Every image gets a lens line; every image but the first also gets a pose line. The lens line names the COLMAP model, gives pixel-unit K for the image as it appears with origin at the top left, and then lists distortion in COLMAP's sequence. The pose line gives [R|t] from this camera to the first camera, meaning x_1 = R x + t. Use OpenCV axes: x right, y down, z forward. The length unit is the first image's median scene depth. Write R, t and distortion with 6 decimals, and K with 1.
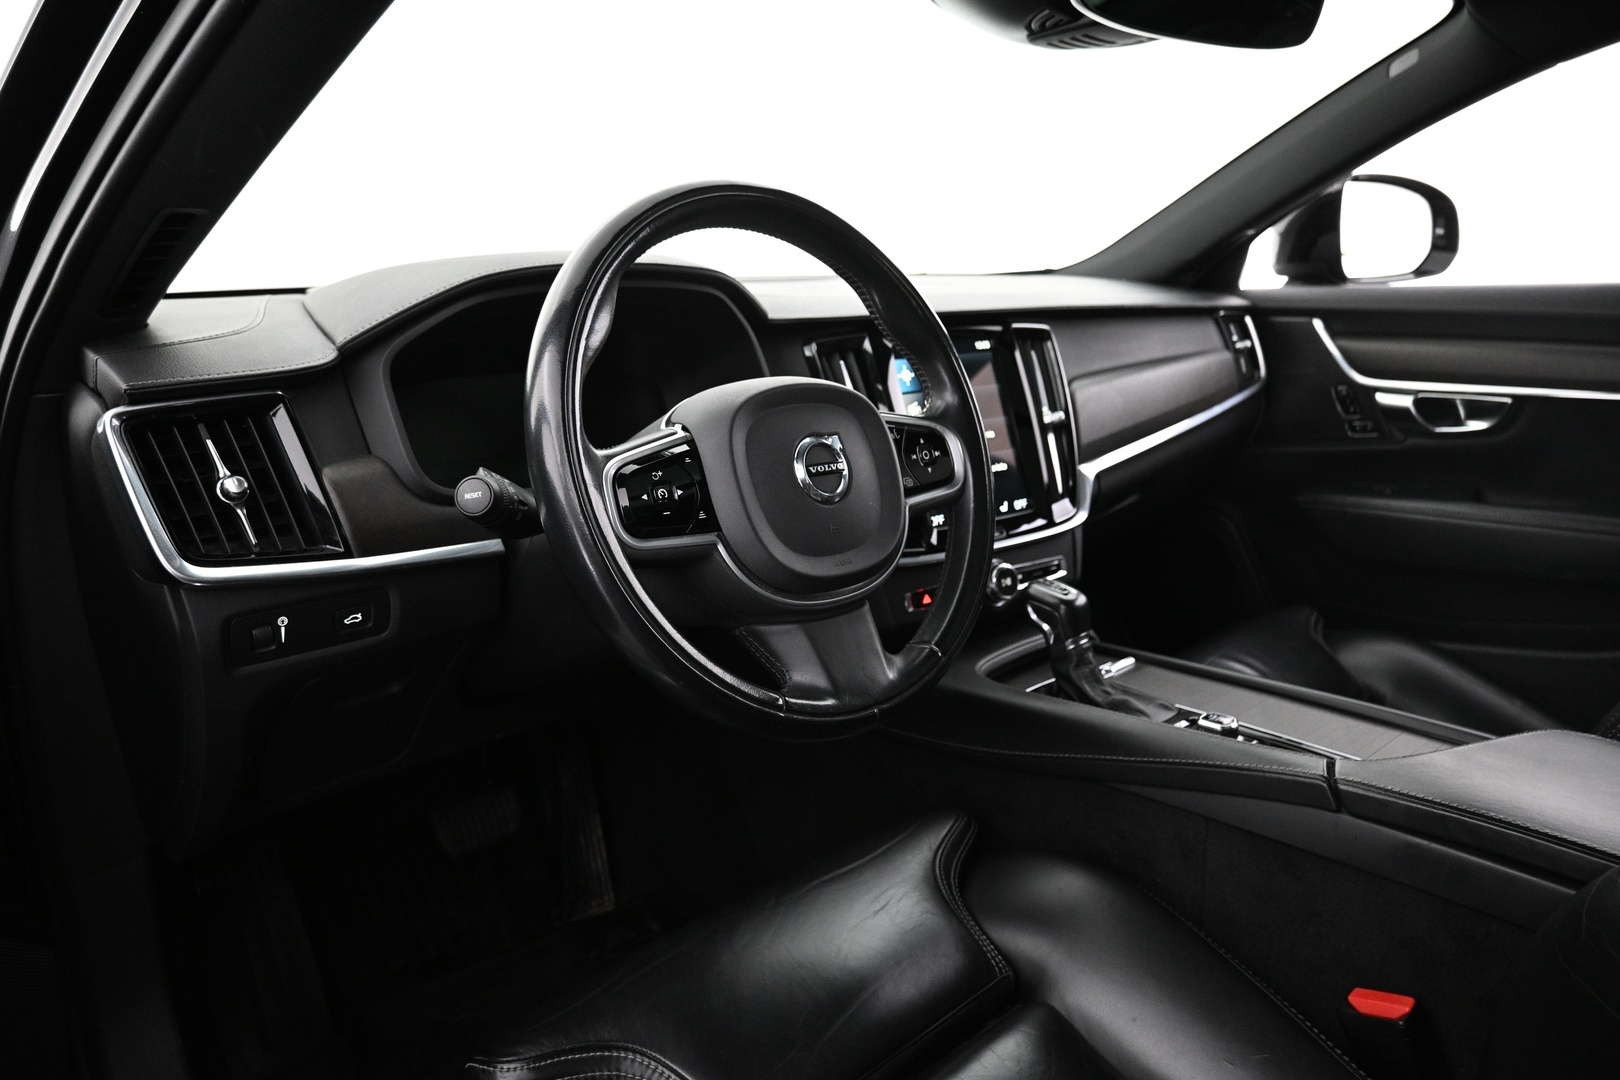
lens RADIAL K [[1108.5, 0, 810.0], [0, 1108.5, 540.0], [0, 0, 1]] dist [0.002504, -0.000862]
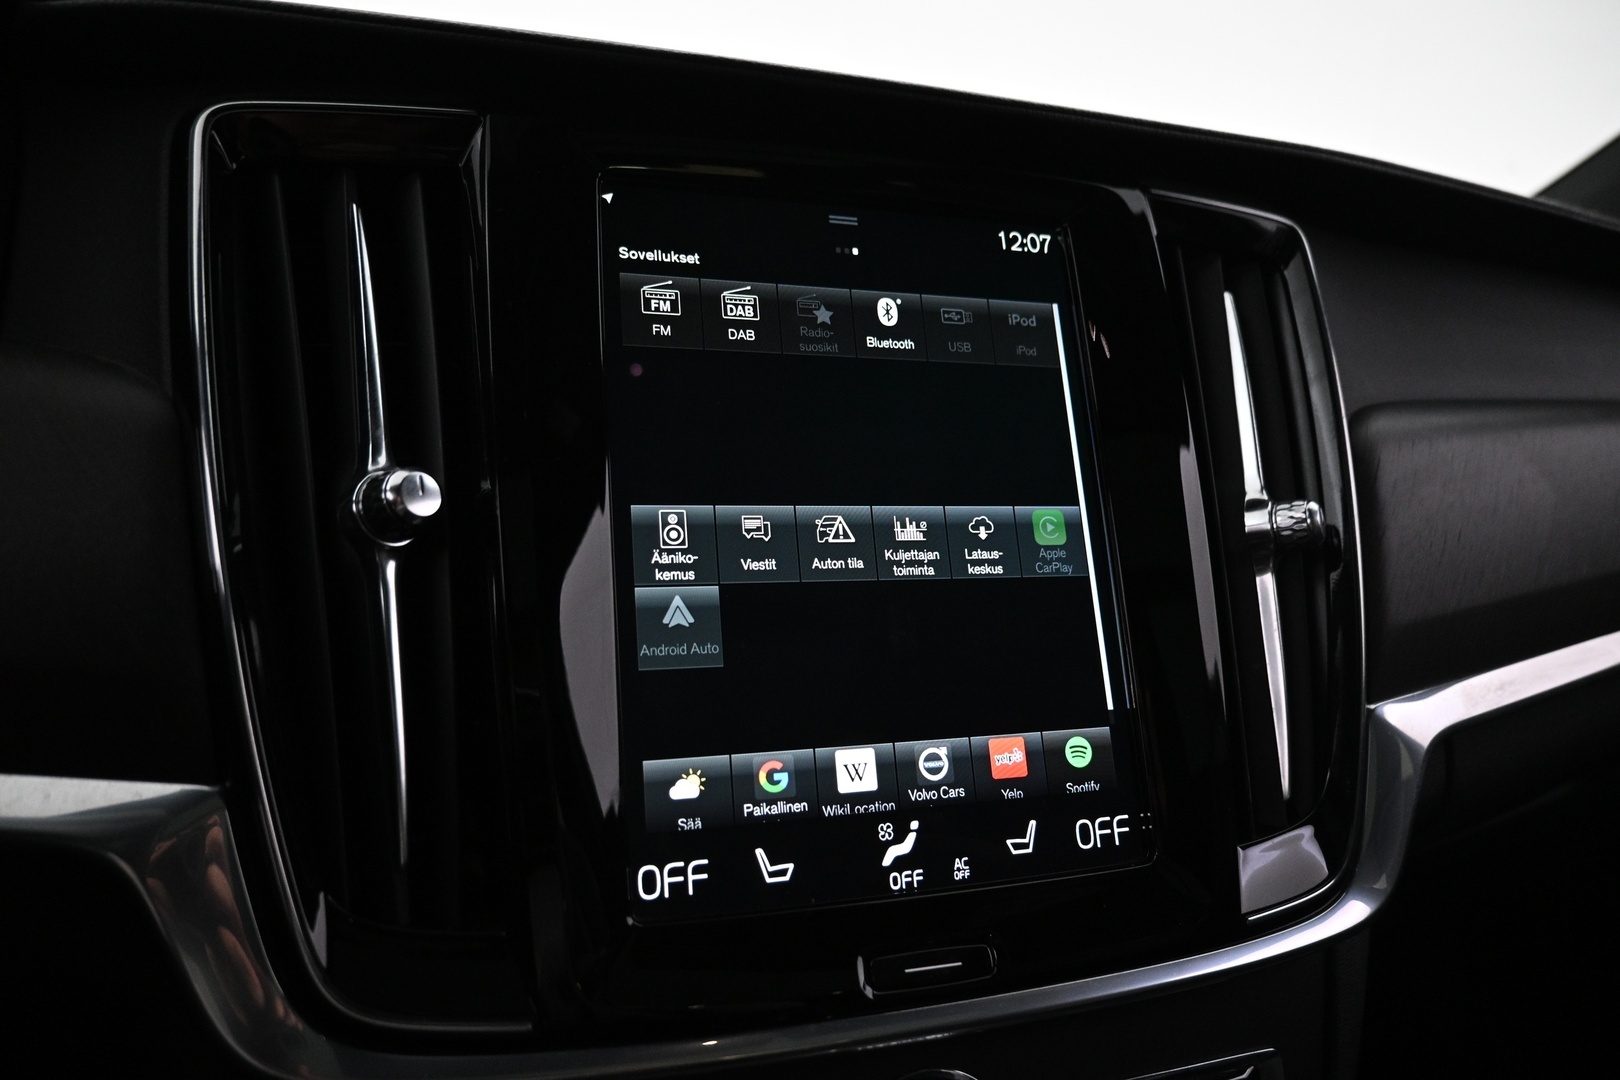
lens RADIAL K [[1108.5, 0, 810.0], [0, 1108.5, 540.0], [0, 0, 1]] dist [0.002504, -0.000862]
pose [[0.956323, 0.088291, -0.278660, 0.184649], [-0.118335, 0.988621, -0.092874, -0.064682], [0.267289, 0.121793, 0.955889, 0.702837]]
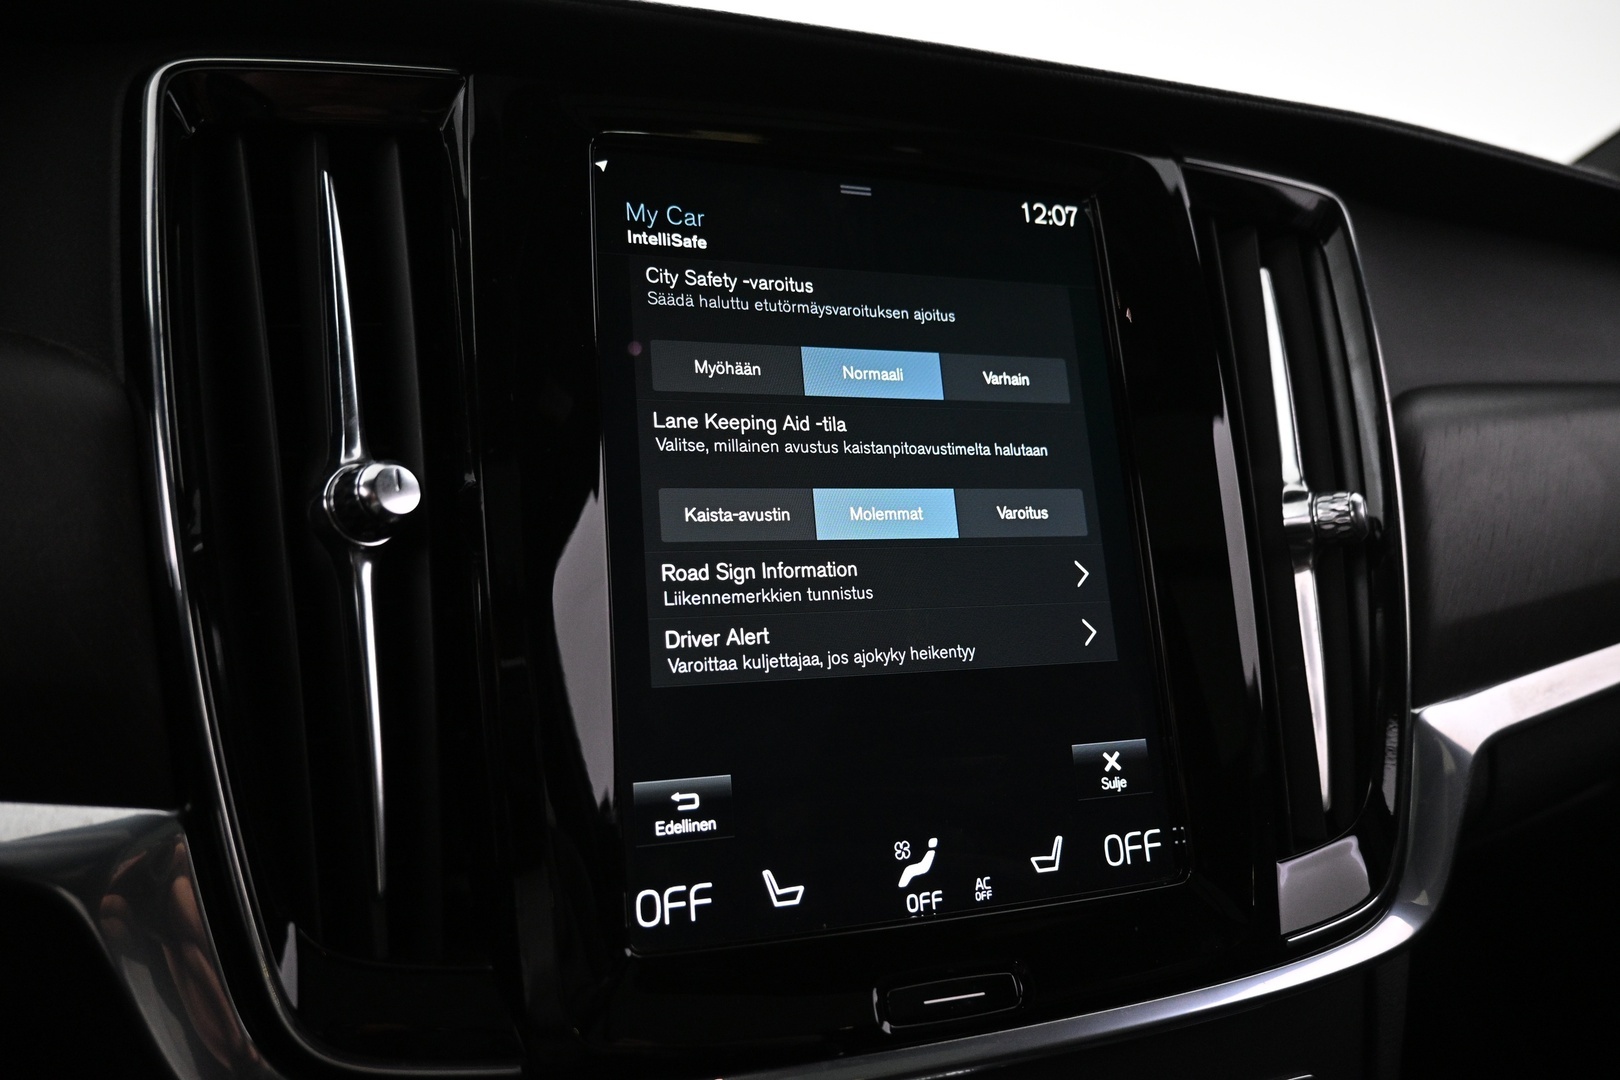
lens RADIAL K [[1108.5, 0, 810.0], [0, 1108.5, 540.0], [0, 0, 1]] dist [0.002504, -0.000862]
pose [[0.956205, 0.094328, -0.277083, 0.177577], [-0.118780, 0.990249, -0.072793, -0.069735], [0.267515, 0.102517, 0.958085, 0.718073]]
